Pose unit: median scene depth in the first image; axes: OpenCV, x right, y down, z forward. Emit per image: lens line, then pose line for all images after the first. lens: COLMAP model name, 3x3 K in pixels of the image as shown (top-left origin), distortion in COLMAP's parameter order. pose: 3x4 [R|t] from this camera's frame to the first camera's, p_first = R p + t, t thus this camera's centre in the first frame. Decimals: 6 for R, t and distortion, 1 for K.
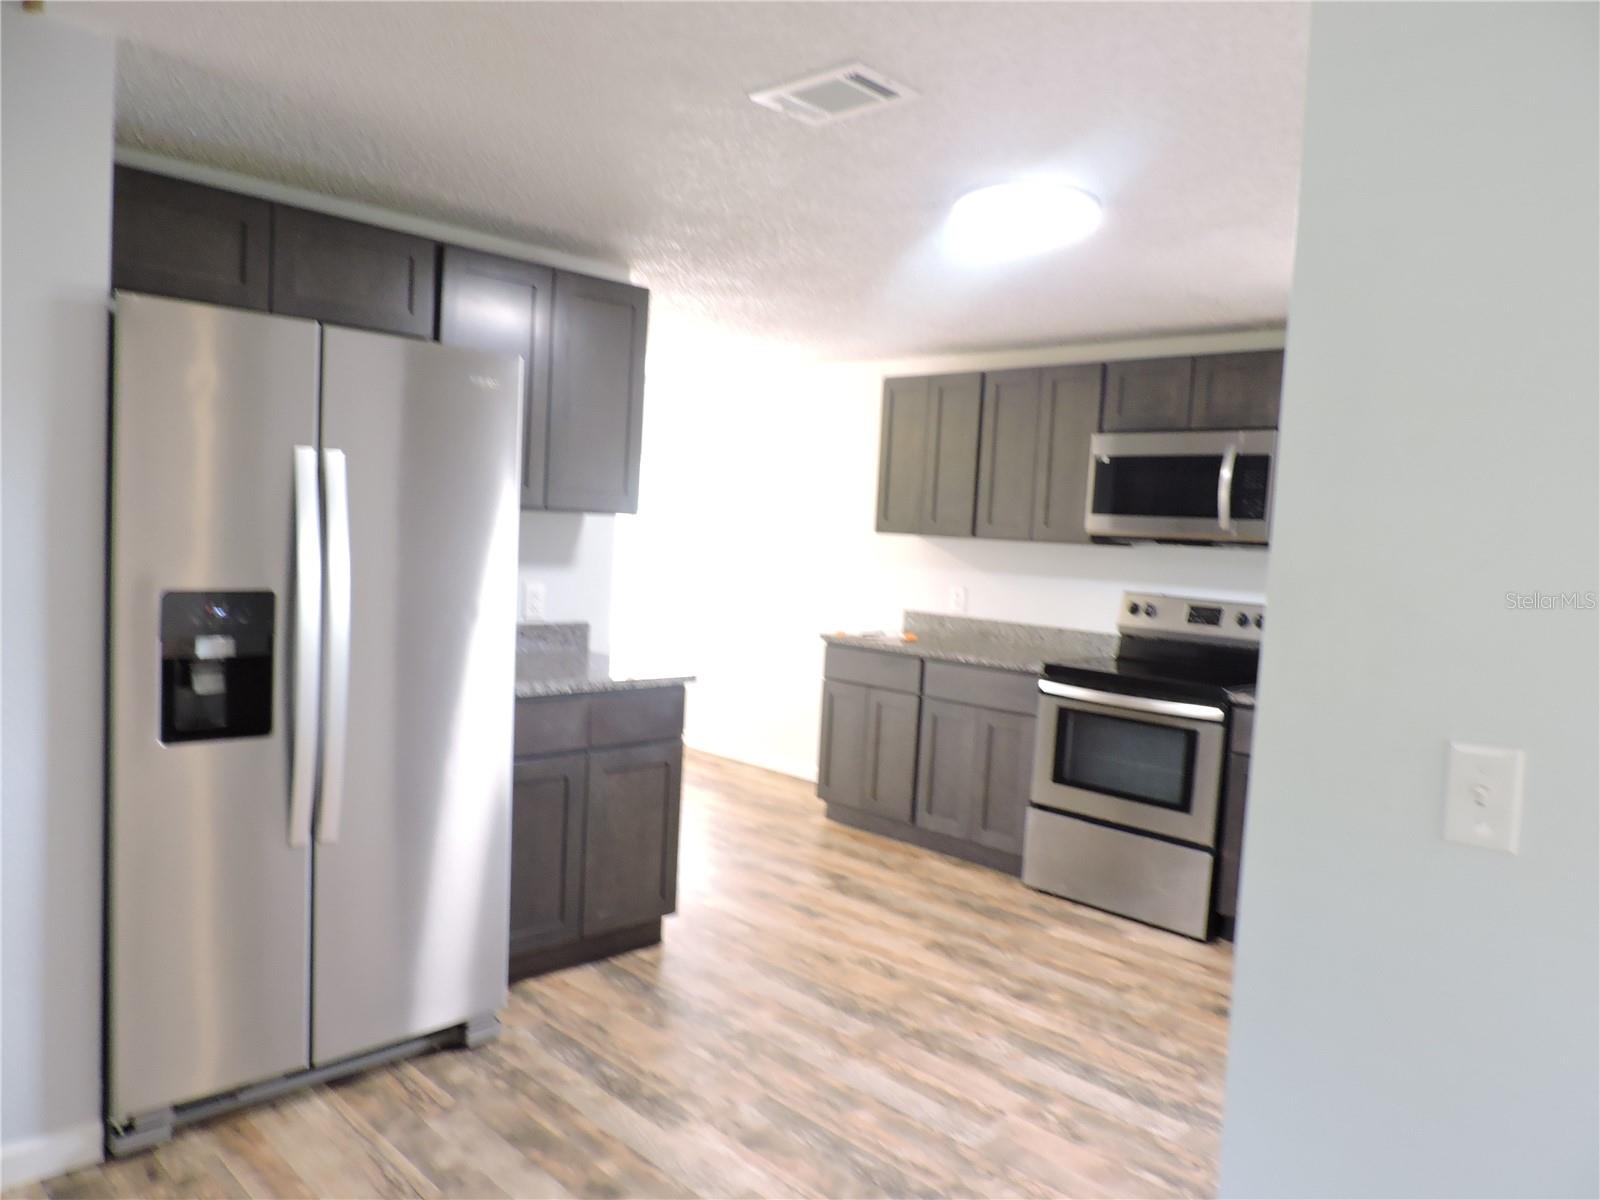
lens RADIAL K [[1142.1, 0, 792.7], [0, 1142.1, 606.0], [0, 0, 1]] dist [-0.009774, -0.021843]
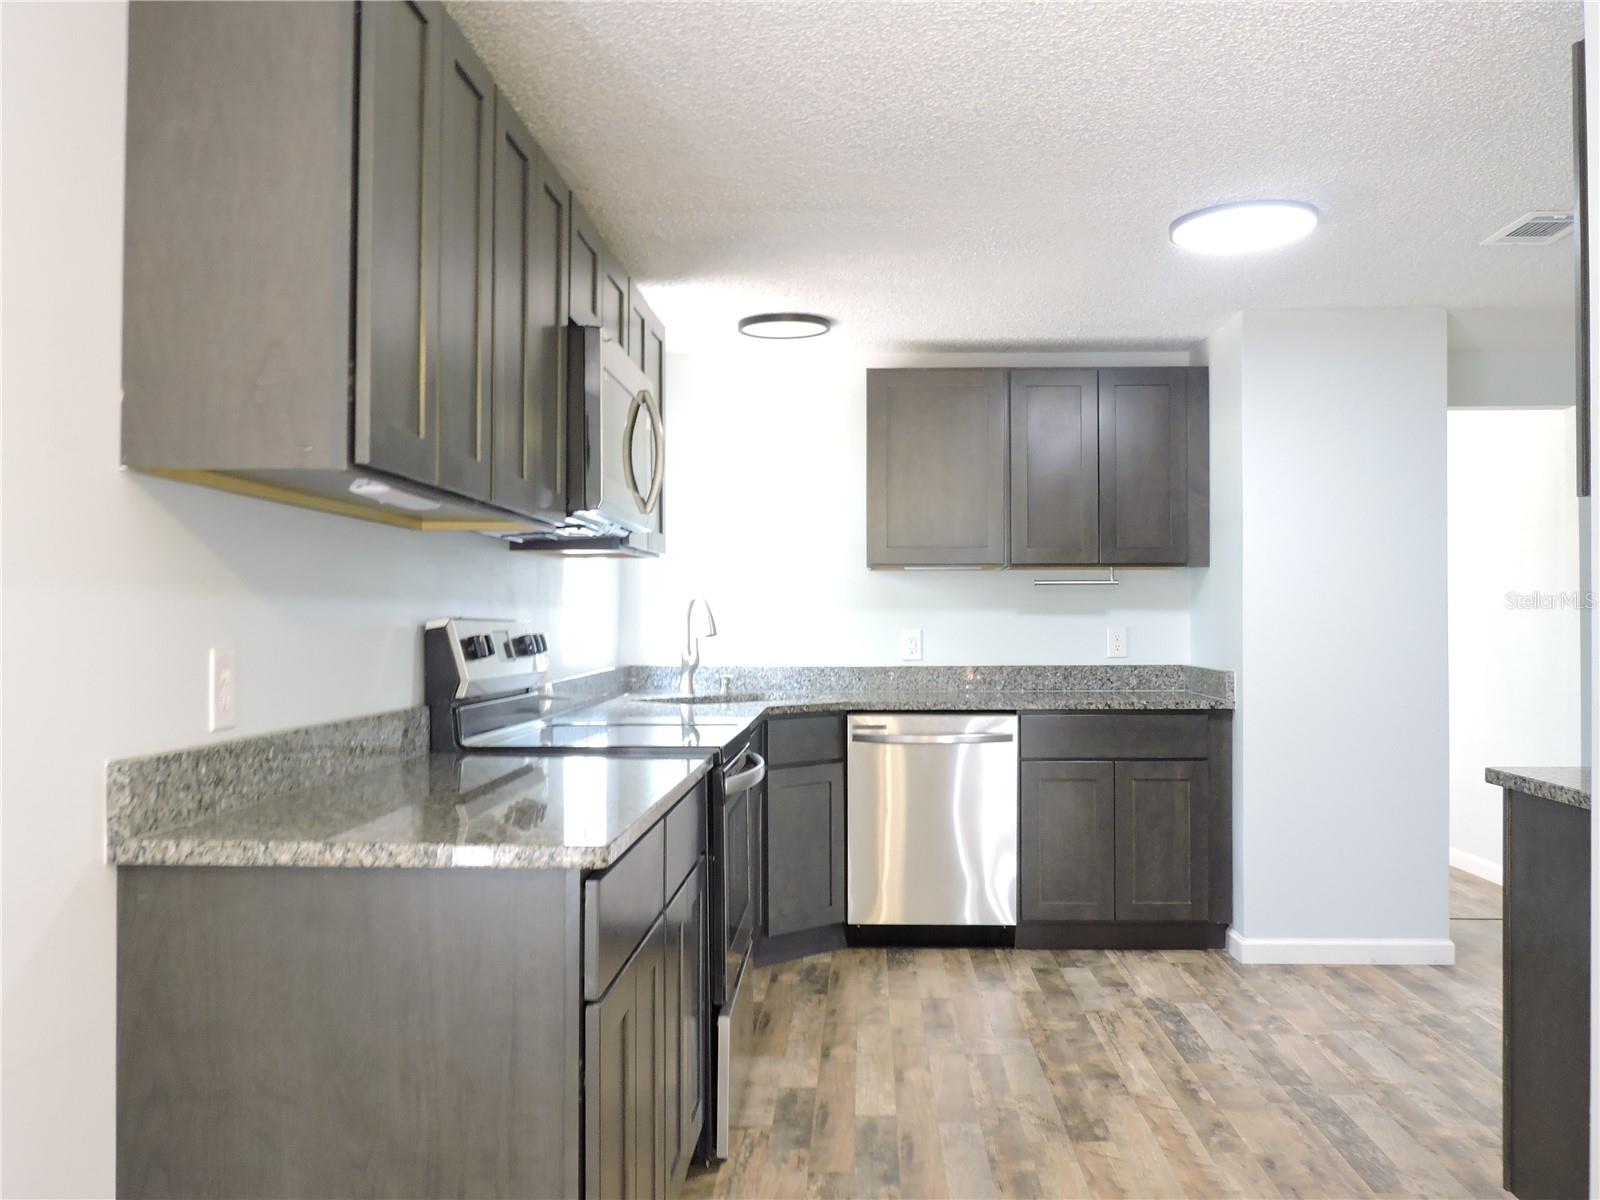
lens RADIAL K [[1377.0, 0, 788.1], [0, 1377.0, 596.1], [0, 0, 1]] dist [0.009656, -0.020594]
pose [[-0.681609, -0.037319, 0.730765, -0.383939], [0.009910, 0.998136, 0.060217, -0.088557], [-0.731650, 0.048287, -0.679968, 1.853200]]
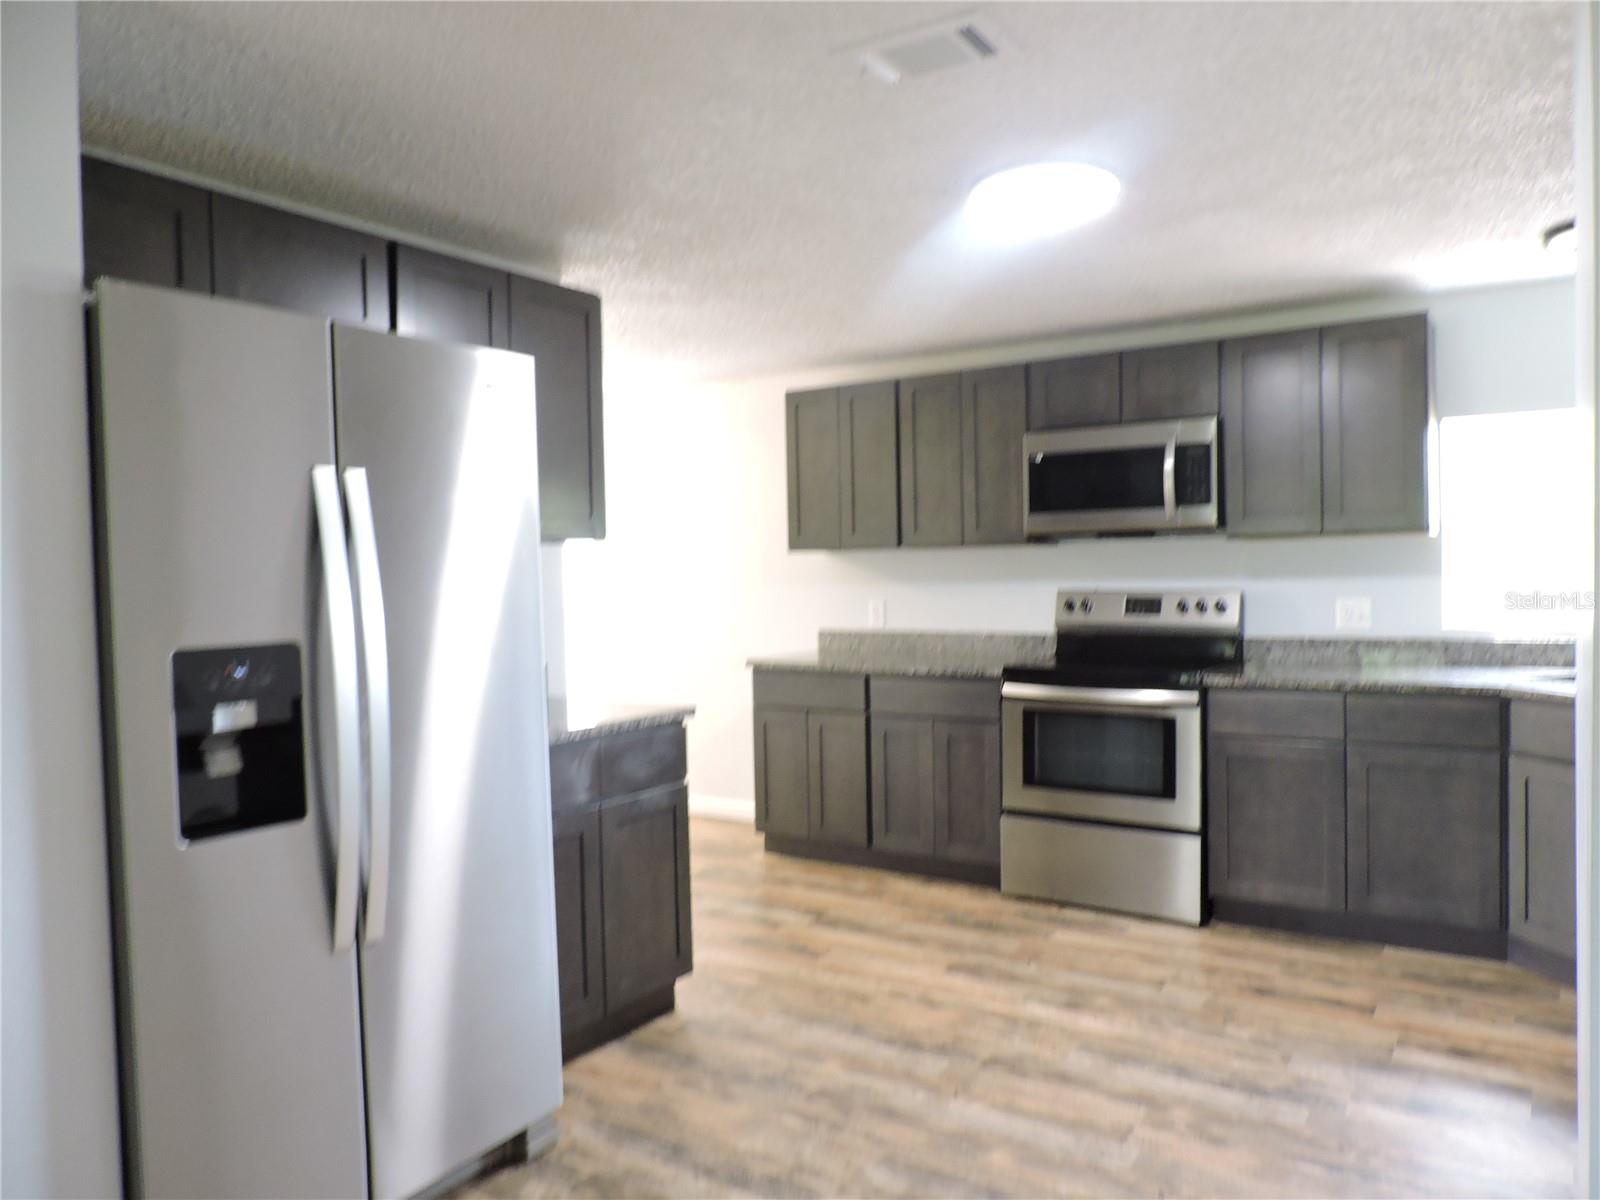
lens RADIAL K [[1142.1, 0, 800.4], [0, 1142.1, 605.0], [0, 0, 1]] dist [-0.009774, -0.021843]
pose [[0.976438, -0.079773, 0.200514, -0.186783], [0.086399, 0.995959, -0.024499, 0.008216], [-0.197749, 0.041246, 0.979385, 0.085254]]
